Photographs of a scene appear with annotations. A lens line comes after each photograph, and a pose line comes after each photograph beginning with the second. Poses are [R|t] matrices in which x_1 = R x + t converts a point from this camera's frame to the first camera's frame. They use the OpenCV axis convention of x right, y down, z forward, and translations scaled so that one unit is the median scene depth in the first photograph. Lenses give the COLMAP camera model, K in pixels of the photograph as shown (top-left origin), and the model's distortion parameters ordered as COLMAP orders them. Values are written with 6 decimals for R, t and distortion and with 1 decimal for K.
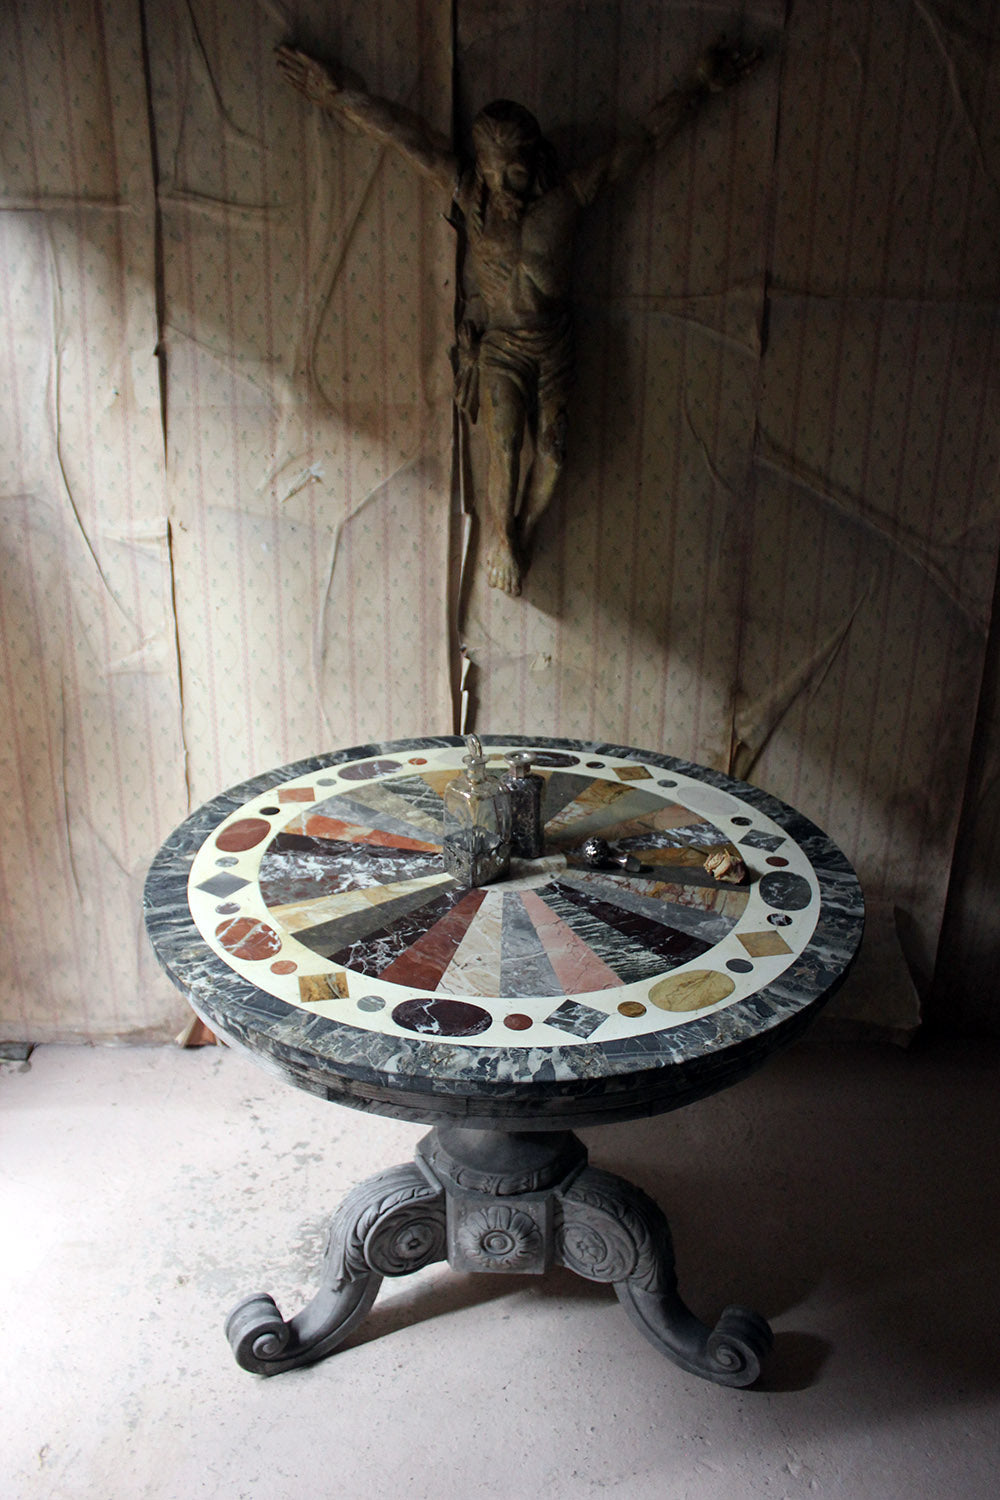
lens RADIAL K [[1249.3, 0, 497.0], [0, 1249.3, 756.6], [0, 0, 1]] dist [-0.165879, 0.157624]
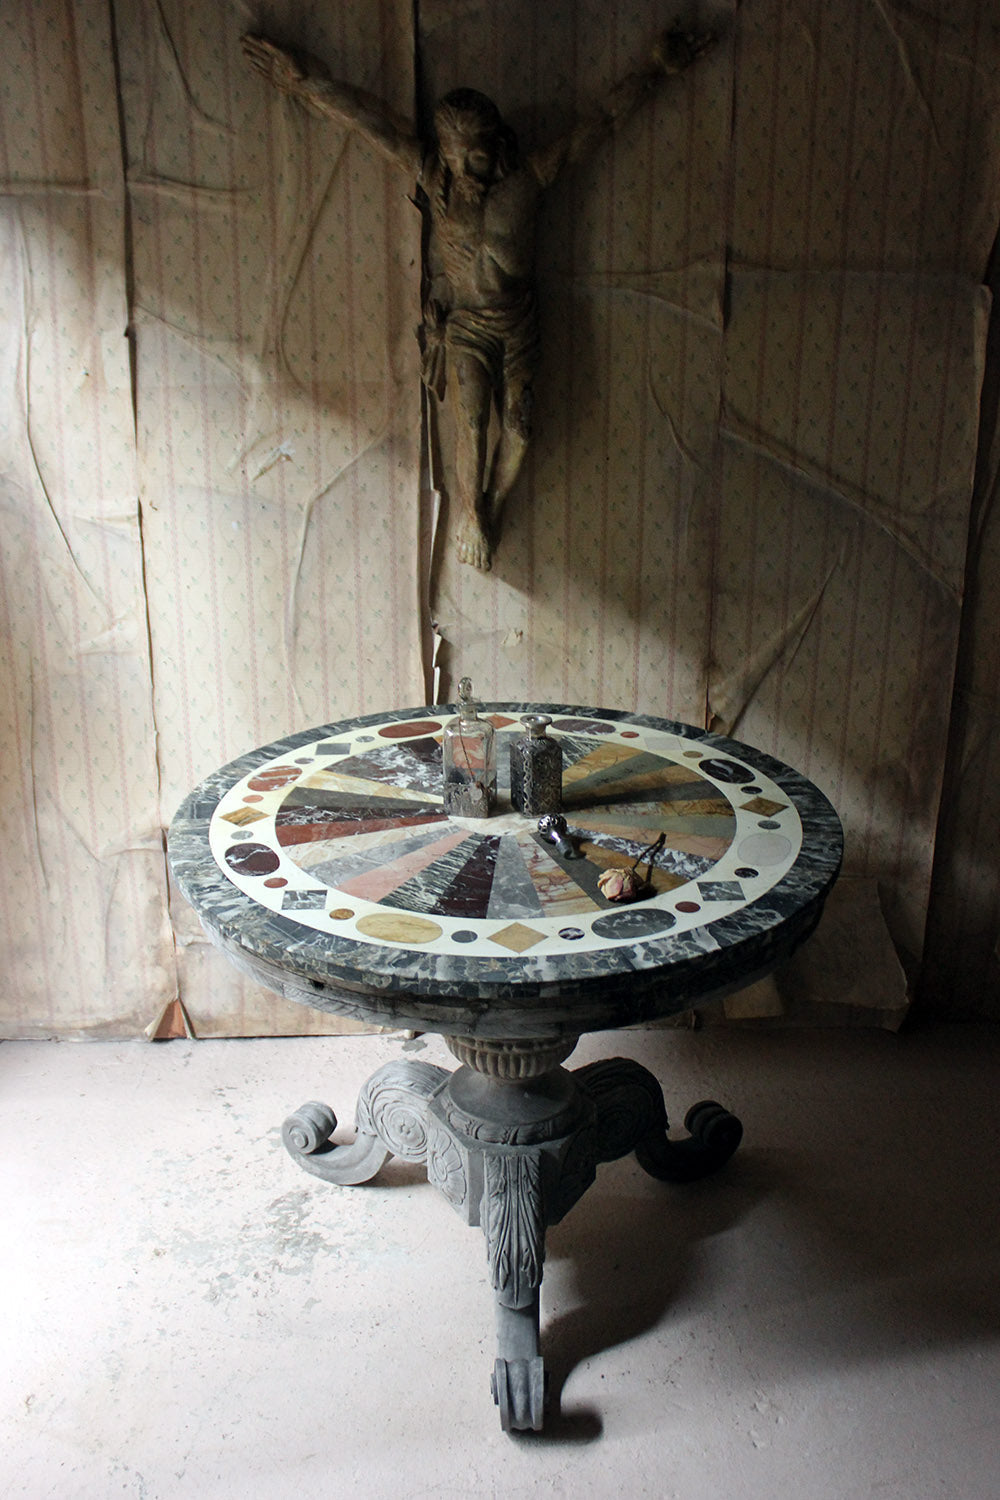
lens RADIAL K [[1485.7, 0, 491.7], [0, 1485.7, 742.9], [0, 0, 1]] dist [-0.132930, 0.154210]
pose [[0.999916, -0.012887, 0.001231, 0.018460], [0.012917, 0.999508, -0.028589, 0.048145], [-0.000862, 0.028603, 0.999590, -0.212180]]
